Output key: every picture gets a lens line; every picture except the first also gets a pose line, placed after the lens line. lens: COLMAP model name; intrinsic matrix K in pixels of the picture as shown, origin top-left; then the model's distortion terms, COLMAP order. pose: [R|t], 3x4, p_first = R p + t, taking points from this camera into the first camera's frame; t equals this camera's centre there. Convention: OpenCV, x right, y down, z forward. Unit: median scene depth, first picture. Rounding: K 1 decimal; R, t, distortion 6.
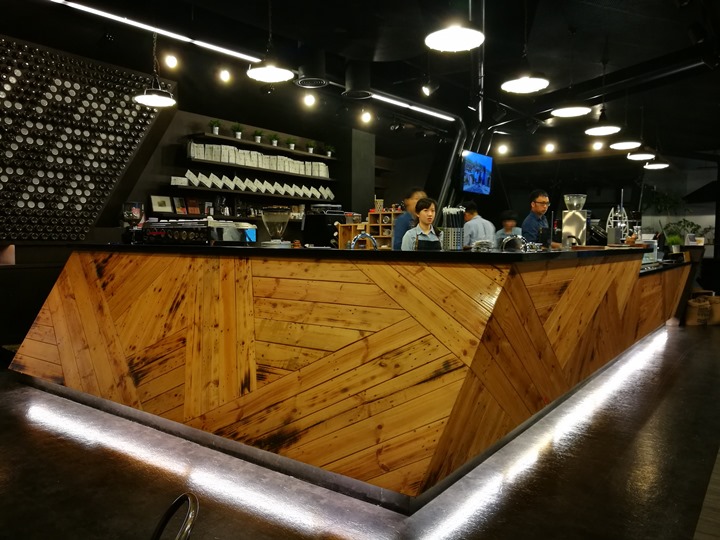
lens RADIAL K [[576.8, 0, 353.6], [0, 576.8, 265.4], [0, 0, 1]] dist [0.018235, 0.005610]
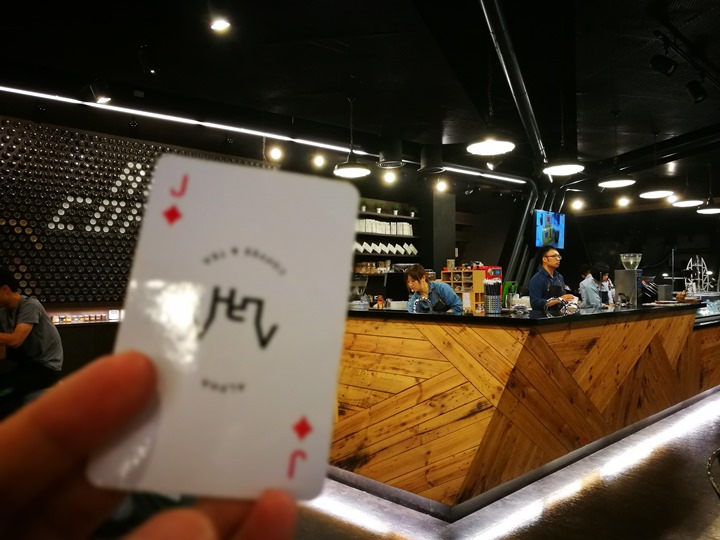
lens RADIAL K [[576.8, 0, 364.9], [0, 576.8, 273.1], [0, 0, 1]] dist [0.018235, 0.005610]
pose [[0.988499, -0.011019, -0.150826, 0.057293], [0.002256, 0.998305, -0.058153, -0.026571], [0.151211, 0.057144, 0.986848, -0.179917]]
